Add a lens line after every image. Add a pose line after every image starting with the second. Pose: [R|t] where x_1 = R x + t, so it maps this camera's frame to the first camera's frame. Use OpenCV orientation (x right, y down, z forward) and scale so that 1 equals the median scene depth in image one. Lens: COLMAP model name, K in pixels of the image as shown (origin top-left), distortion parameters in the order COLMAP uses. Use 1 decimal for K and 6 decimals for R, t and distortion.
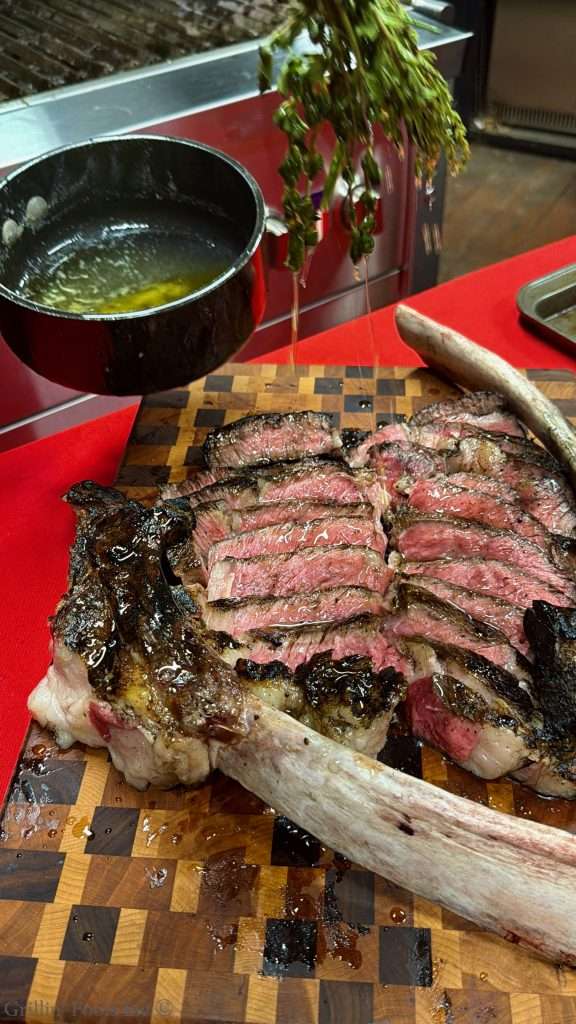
lens RADIAL K [[811.8, 0, 288.0], [0, 811.8, 512.0], [0, 0, 1]] dist [-0.000619, 0.000624]
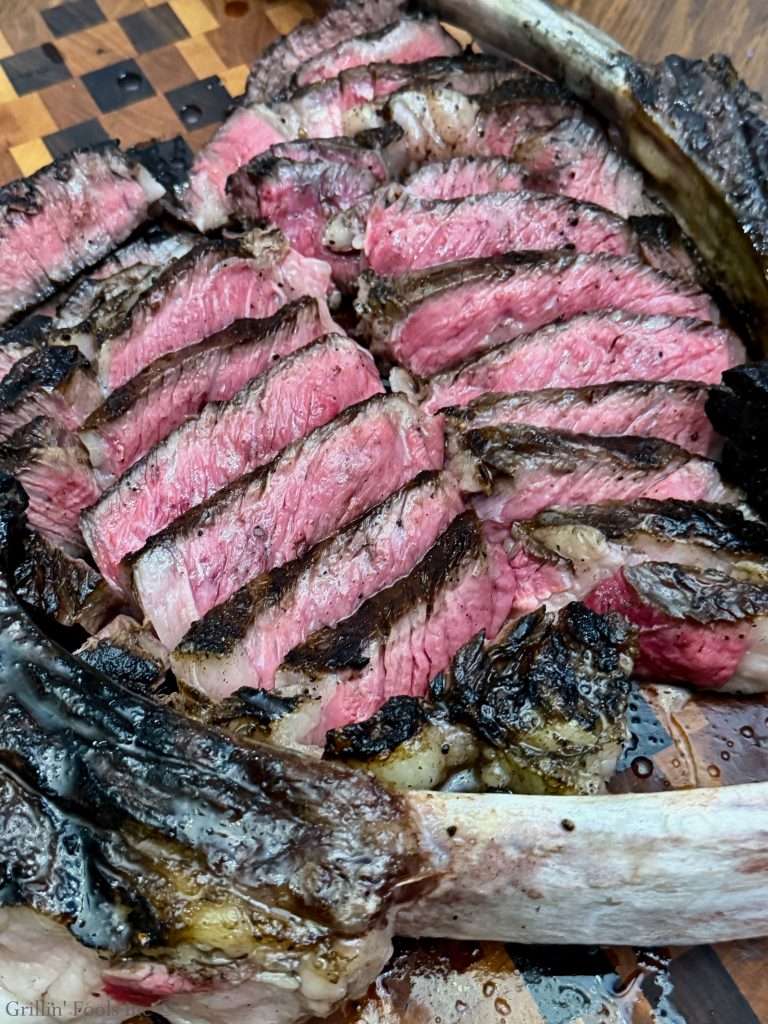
lens RADIAL K [[1260.0, 0, 384.0], [0, 1260.0, 512.0], [0, 0, 1]] dist [-0.001340, -0.032878]
pose [[0.832730, -0.457345, 0.312085, -0.177159], [0.339098, 0.866843, 0.365507, -0.176411], [-0.437691, -0.198541, 0.876931, 0.280875]]
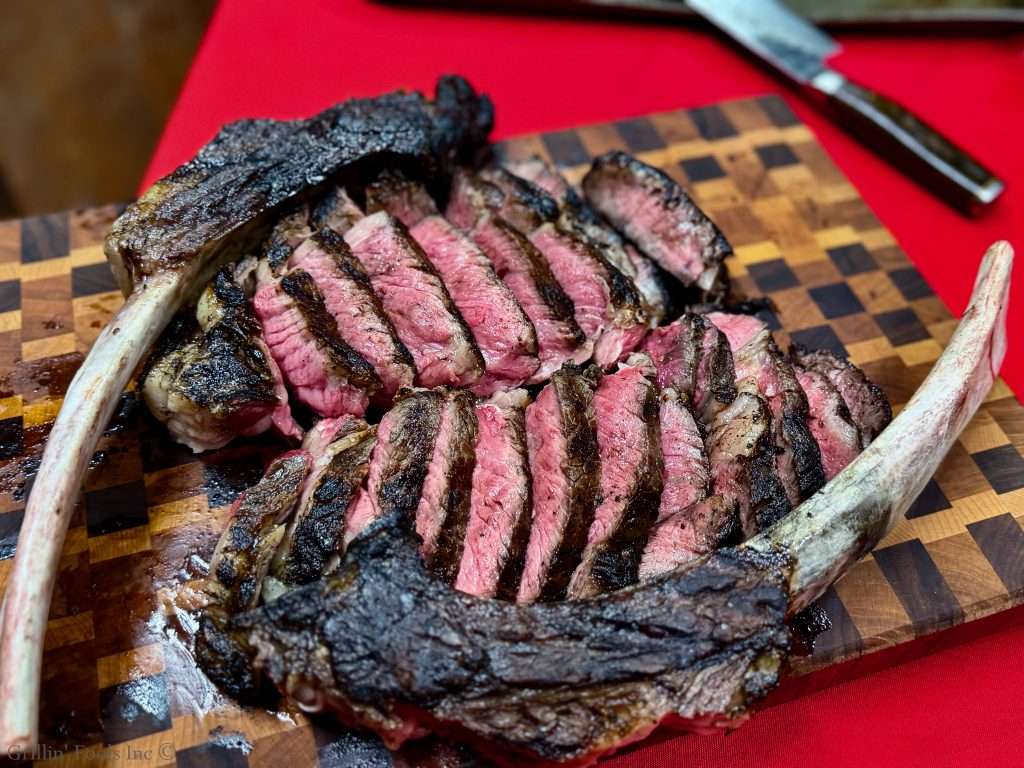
lens RADIAL K [[966.5, 0, 512.0], [0, 966.5, 384.0], [0, 0, 1]] dist [0.003758, -0.007723]
pose [[0.371108, 0.750050, -0.547452, 0.608986], [-0.673338, 0.623337, 0.397575, -0.295901], [0.639448, 0.221077, 0.736363, 0.376363]]
